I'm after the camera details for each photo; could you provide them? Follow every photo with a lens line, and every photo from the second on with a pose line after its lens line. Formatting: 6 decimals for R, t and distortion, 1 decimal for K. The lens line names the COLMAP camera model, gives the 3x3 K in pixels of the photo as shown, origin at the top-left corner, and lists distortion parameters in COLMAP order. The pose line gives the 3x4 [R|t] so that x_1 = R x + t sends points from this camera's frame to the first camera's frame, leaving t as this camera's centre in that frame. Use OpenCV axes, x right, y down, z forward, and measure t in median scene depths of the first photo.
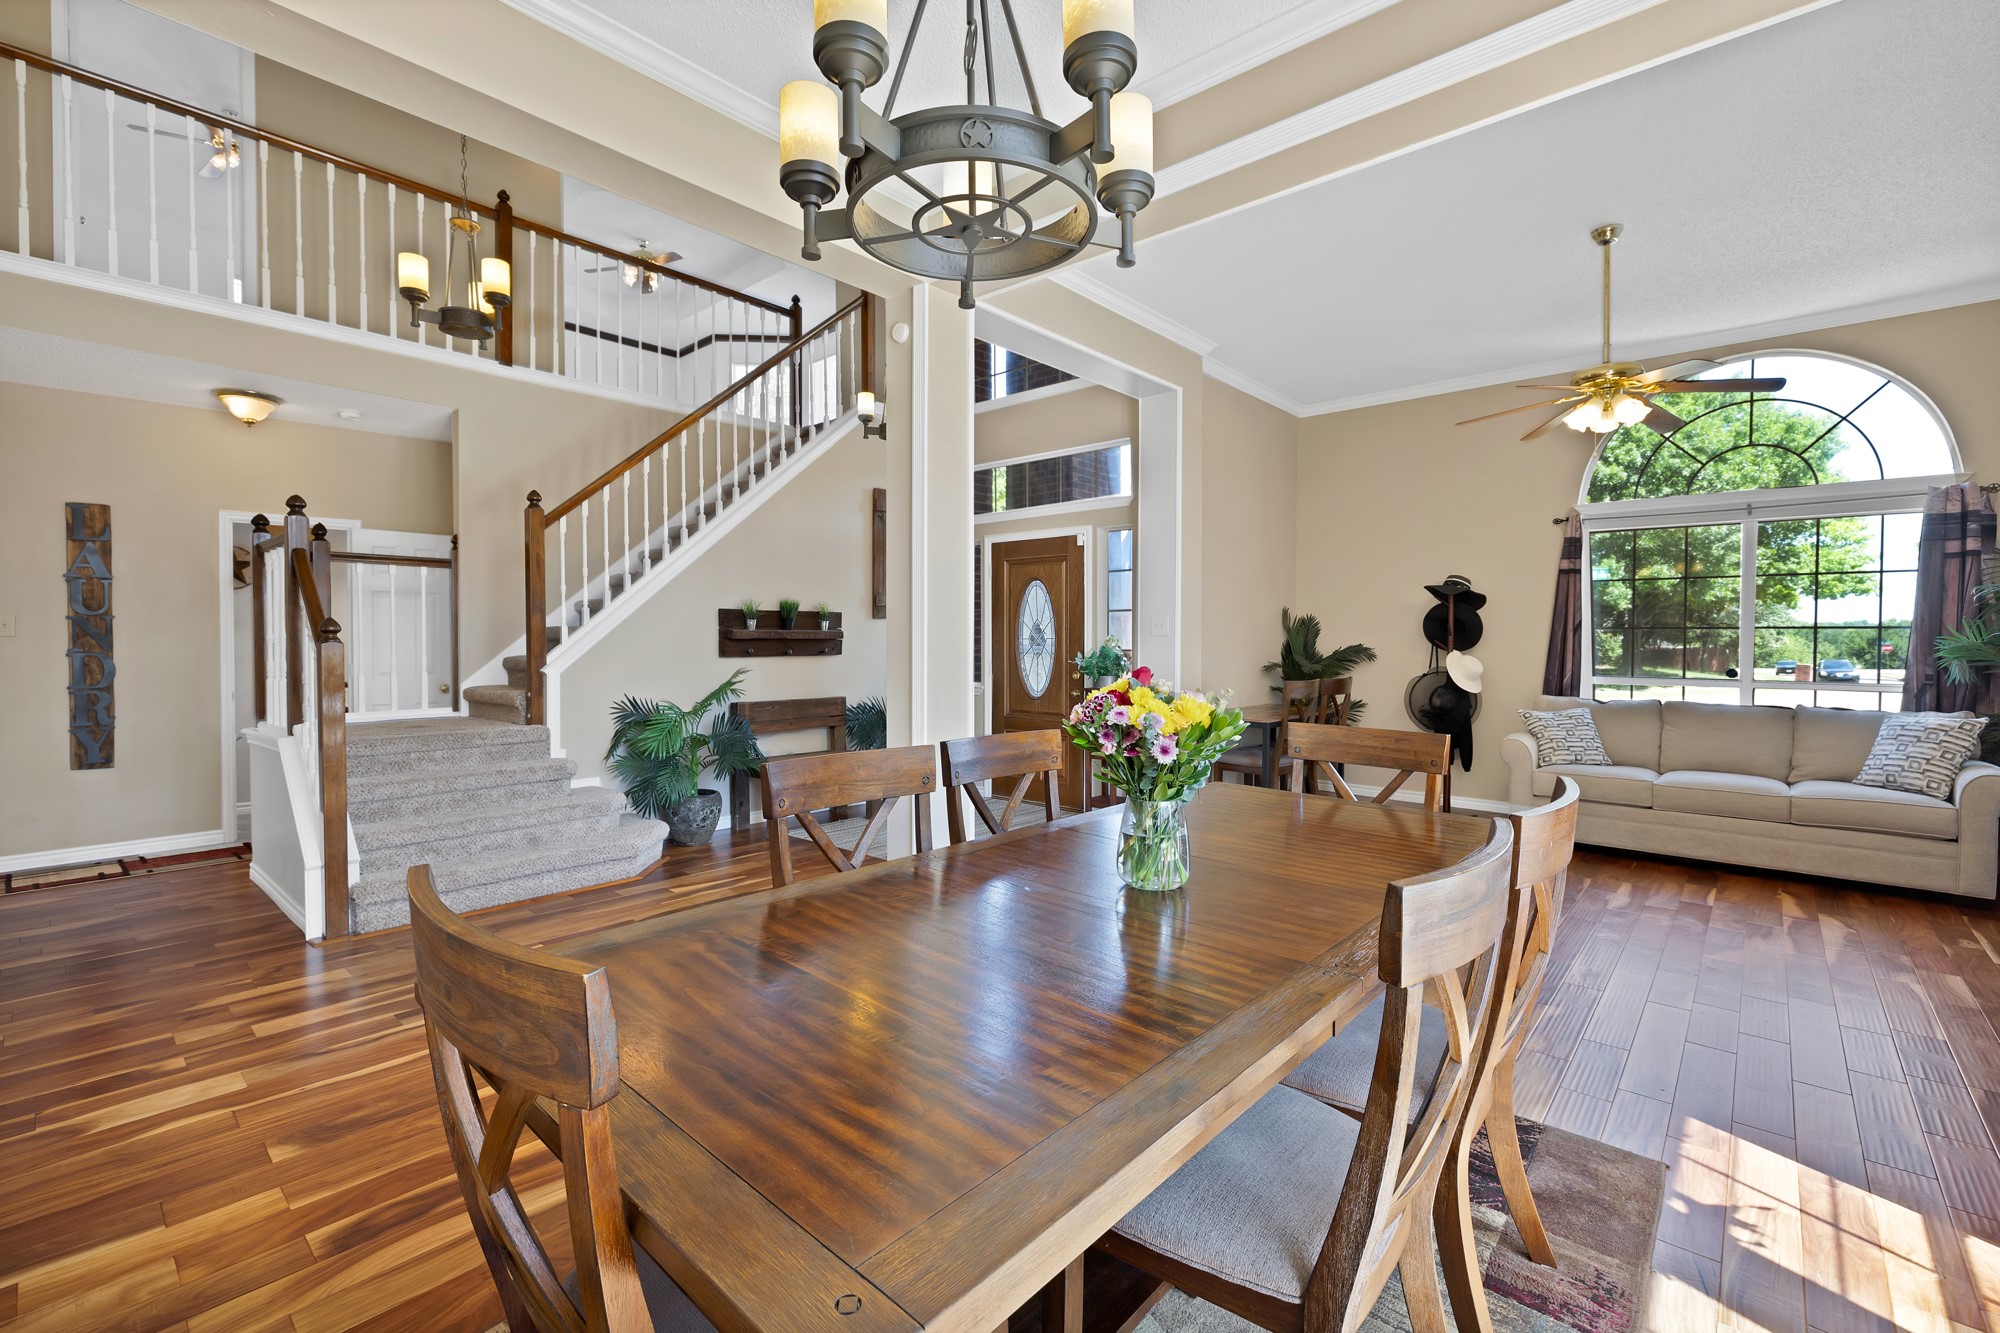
lens RADIAL K [[856.6, 0, 1017.6], [0, 856.6, 656.7], [0, 0, 1]] dist [-0.000708, 0.001469]
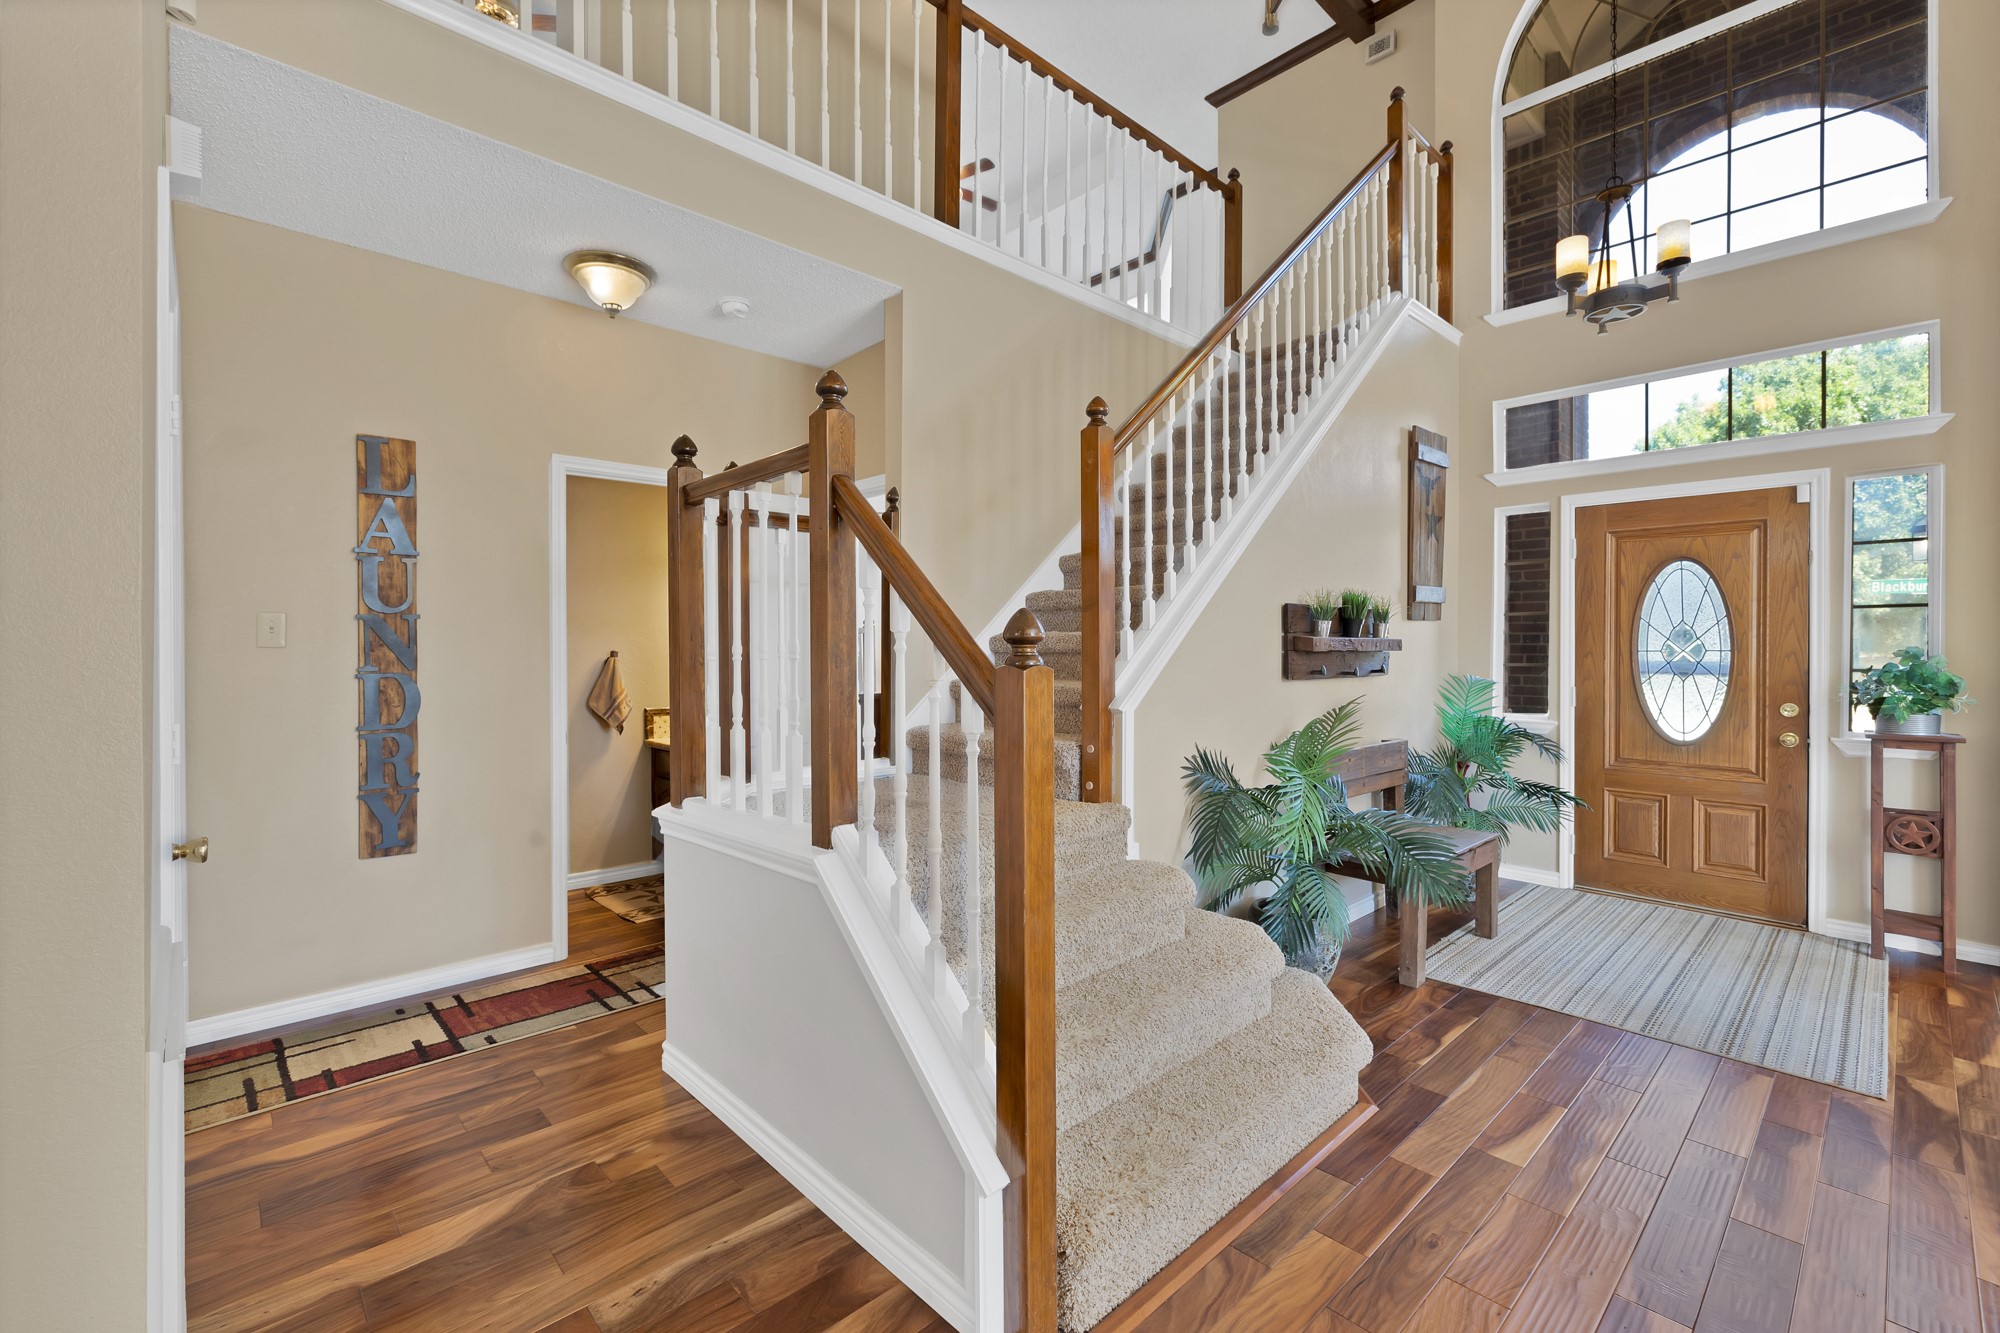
lens RADIAL K [[856.6, 0, 999.4], [0, 856.6, 659.3], [0, 0, 1]] dist [-0.000708, 0.001469]
pose [[0.994860, 0.003013, -0.101215, -0.563049], [-0.003943, 0.999952, -0.008986, -0.010618], [0.101183, 0.009339, 0.994824, 0.412950]]
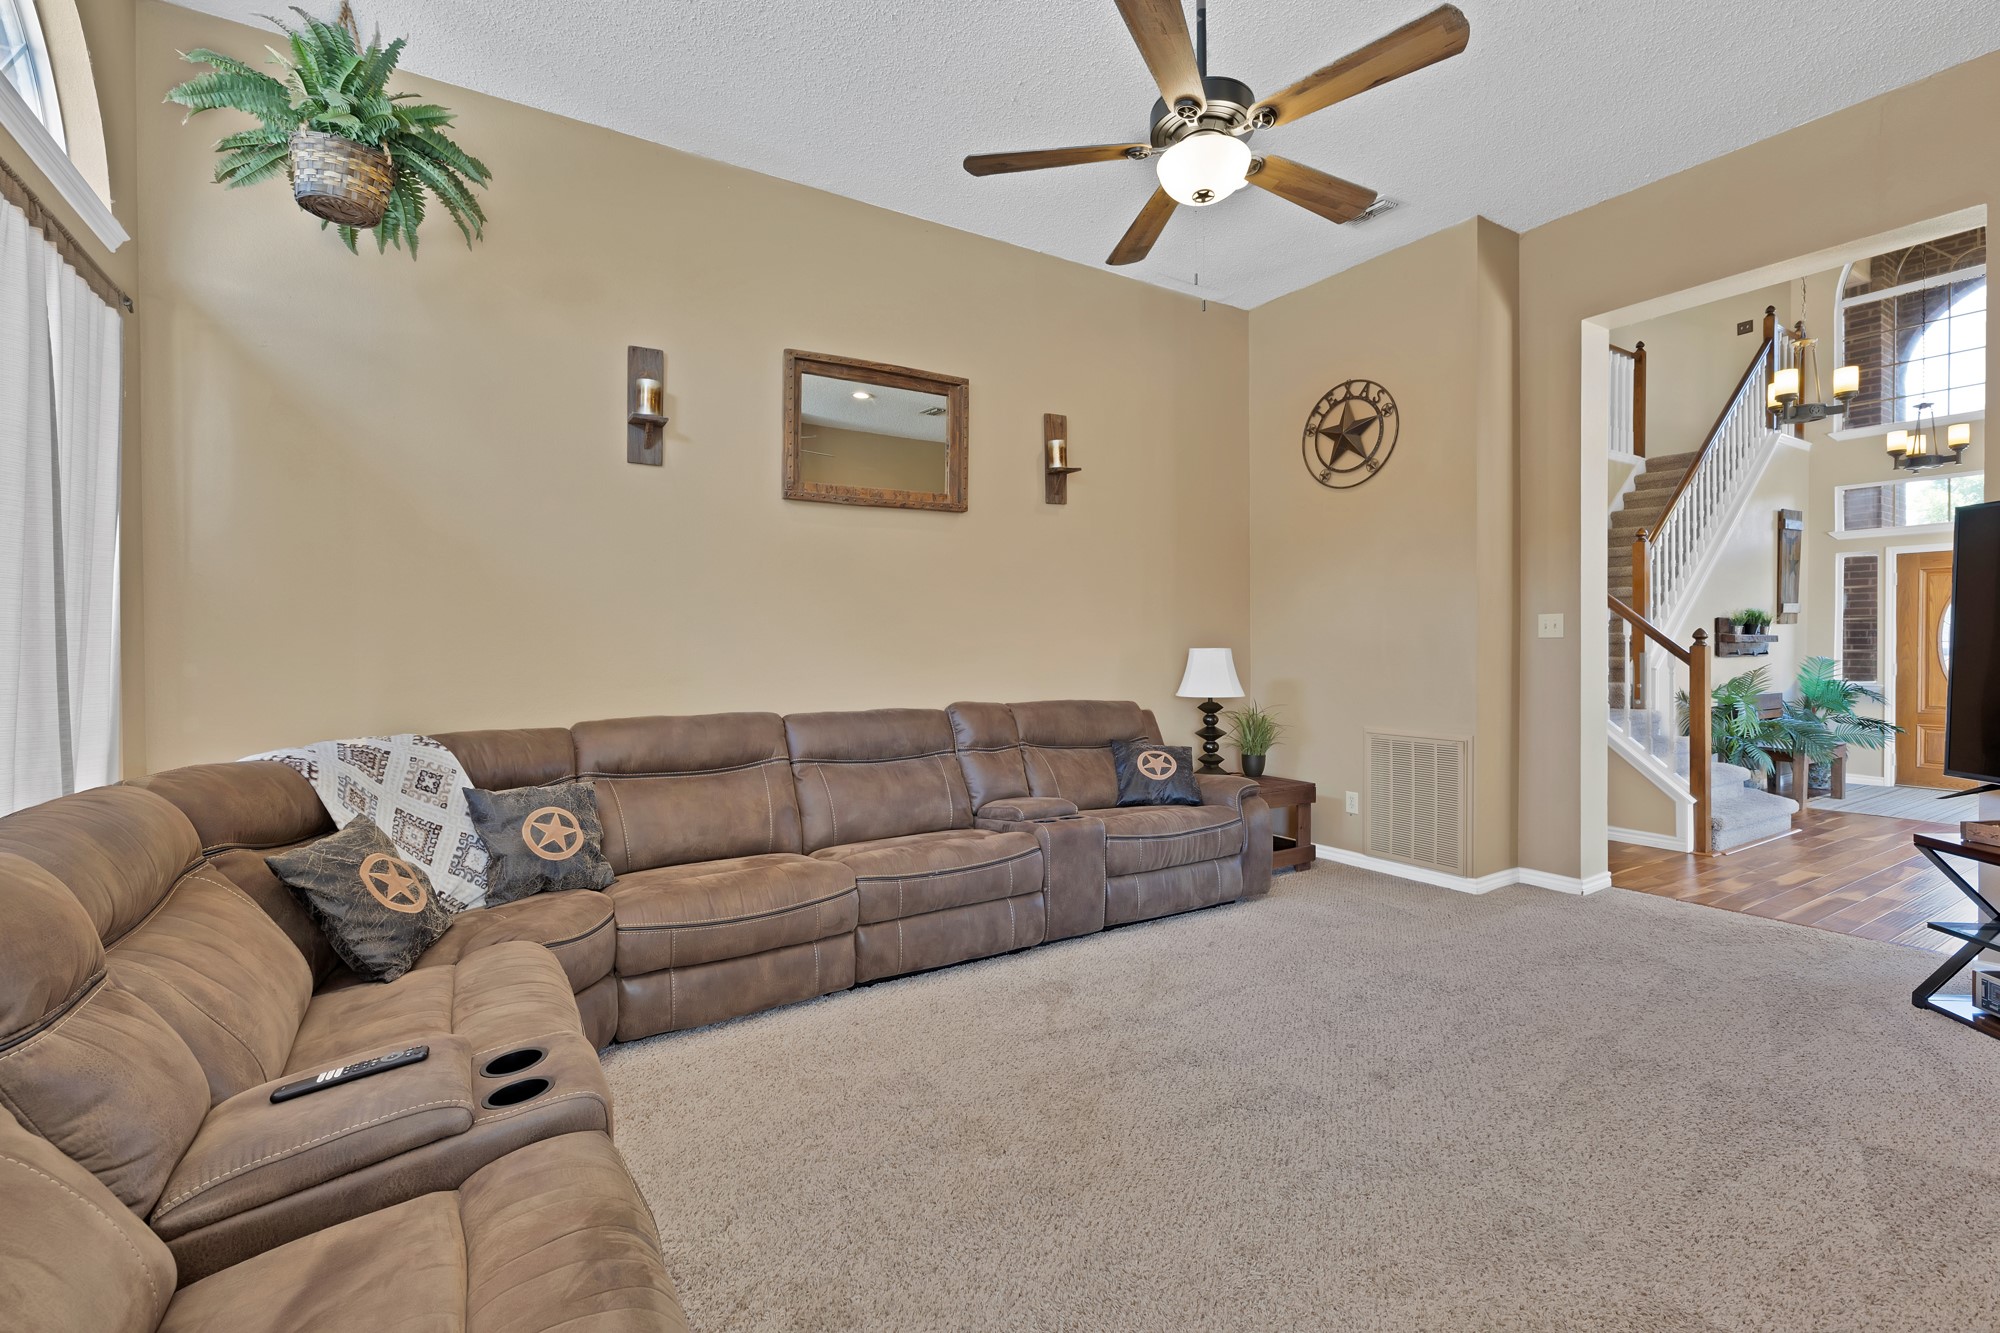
lens RADIAL K [[856.6, 0, 996.3], [0, 856.6, 665.2], [0, 0, 1]] dist [-0.000708, 0.001469]
pose [[0.952345, 0.002817, -0.305008, -1.076963], [-0.003338, 0.999994, -0.001186, 0.017702], [0.305003, 0.002148, 0.952349, -0.509184]]
